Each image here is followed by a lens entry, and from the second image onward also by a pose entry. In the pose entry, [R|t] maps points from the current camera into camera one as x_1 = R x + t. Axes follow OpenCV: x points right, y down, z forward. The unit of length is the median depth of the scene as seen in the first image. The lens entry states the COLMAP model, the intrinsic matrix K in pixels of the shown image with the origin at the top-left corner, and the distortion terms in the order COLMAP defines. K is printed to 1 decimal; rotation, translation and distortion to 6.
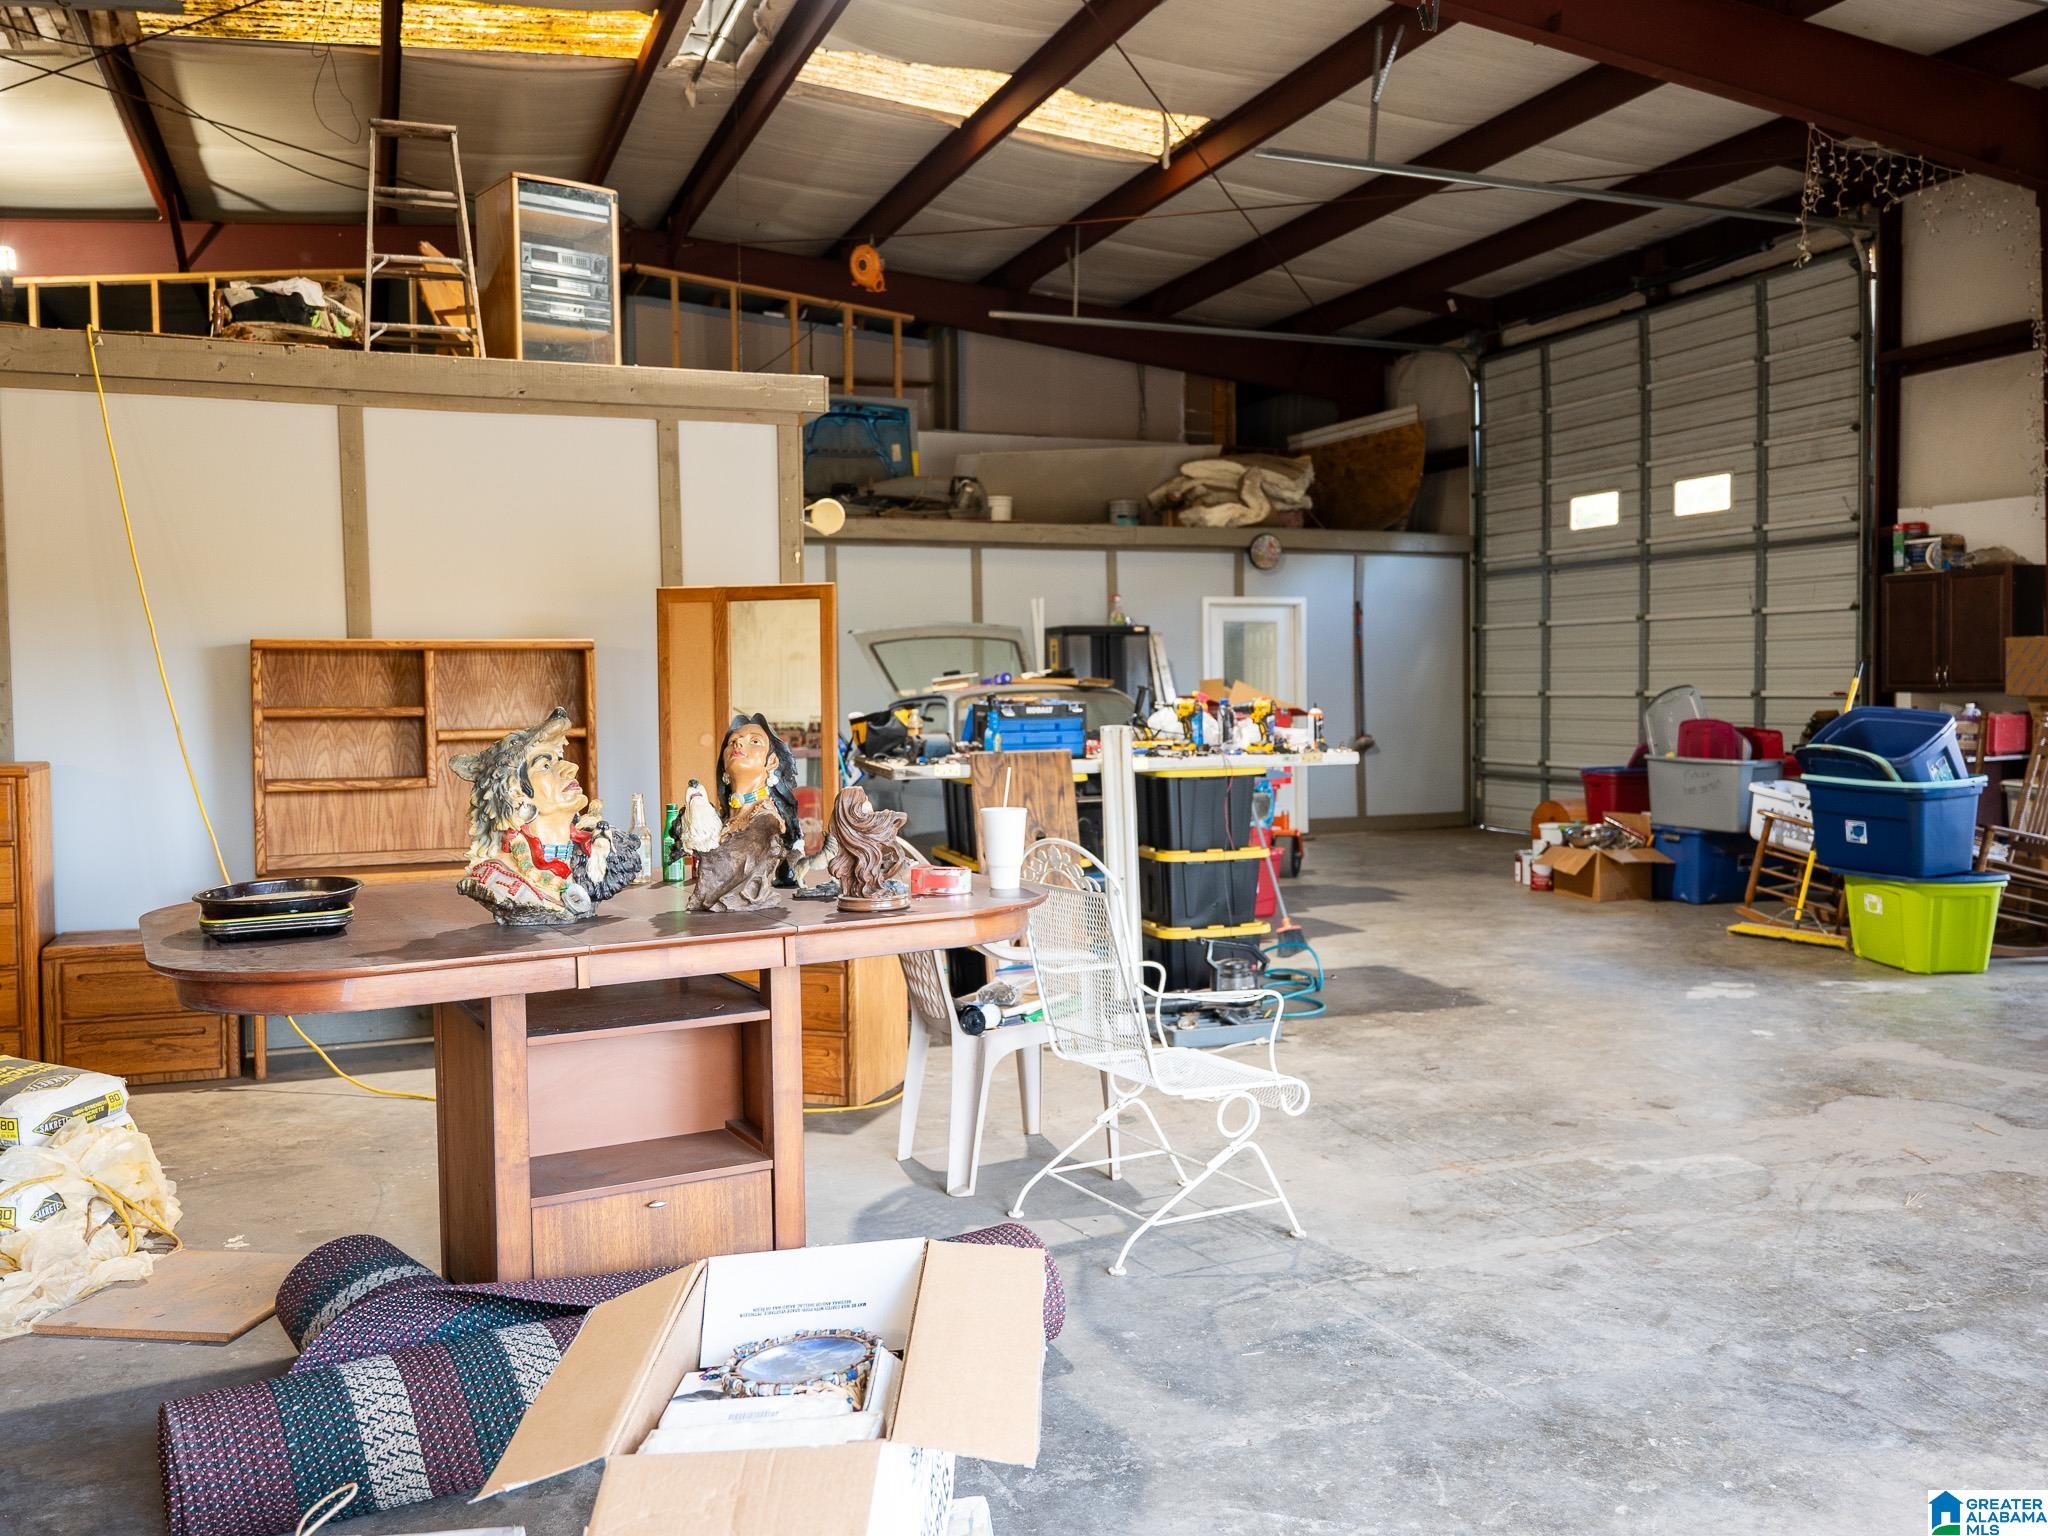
lens RADIAL K [[1687.6, 0, 1029.2], [0, 1687.6, 761.7], [0, 0, 1]] dist [0.012830, 0.006494]
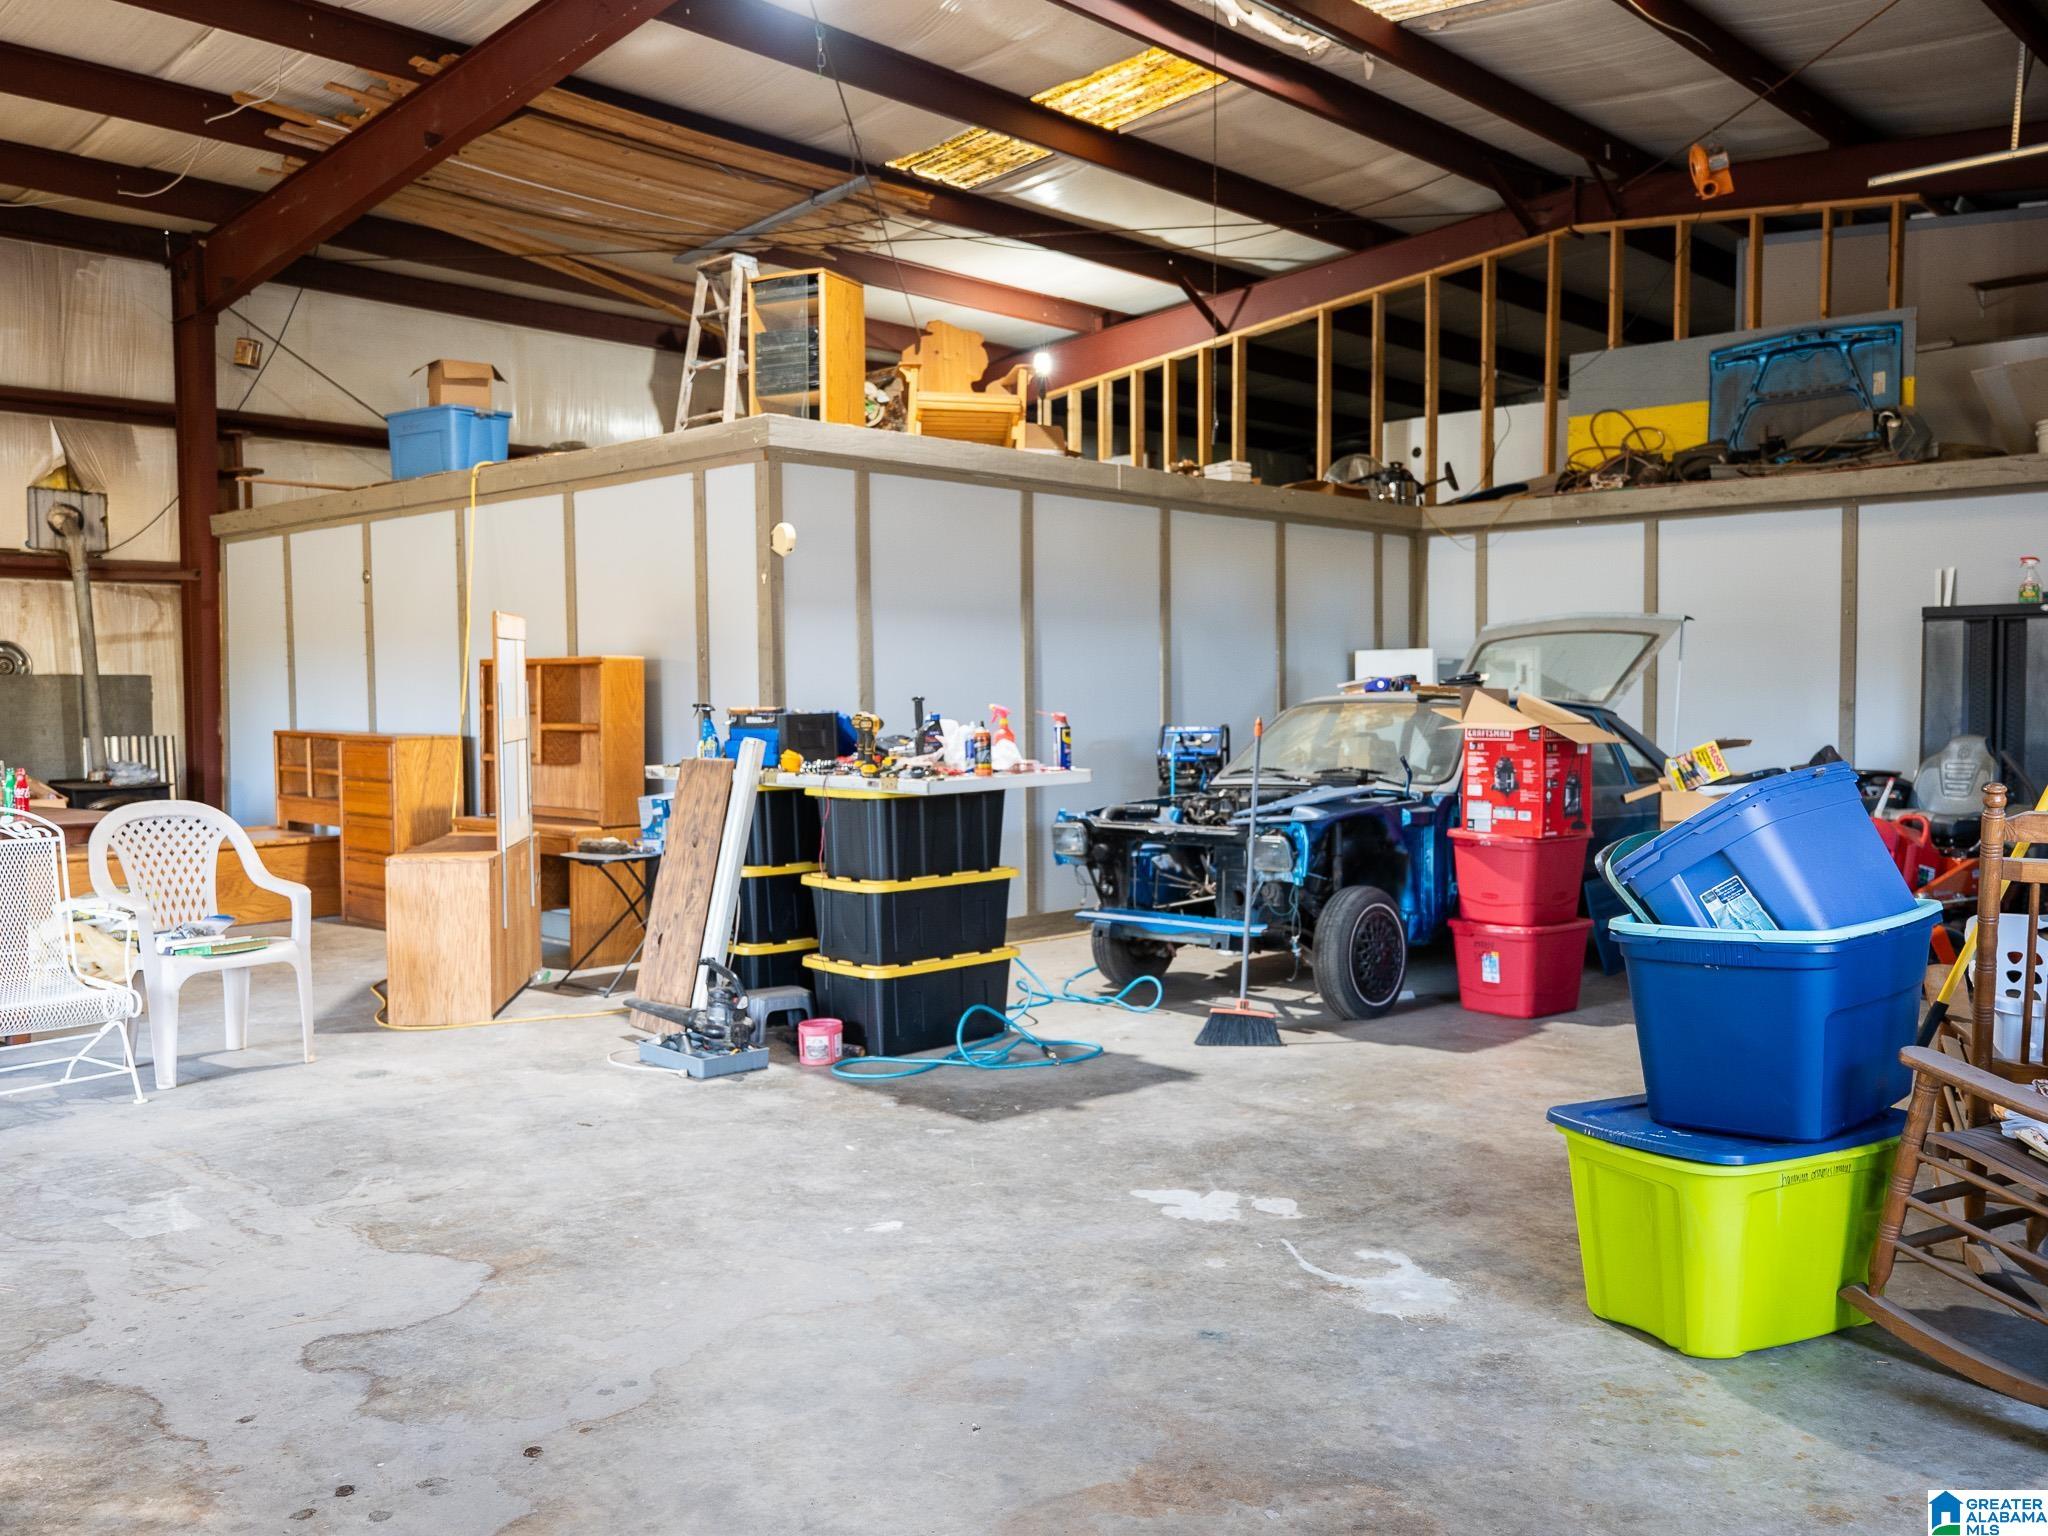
lens RADIAL K [[1687.6, 0, 1028.6], [0, 1687.6, 774.4], [0, 0, 1]] dist [0.012830, 0.006494]
pose [[0.413765, 0.057036, -0.908595, 1.315783], [-0.044311, 0.998114, 0.042476, -0.063611], [0.909305, 0.022686, 0.415512, 0.952773]]
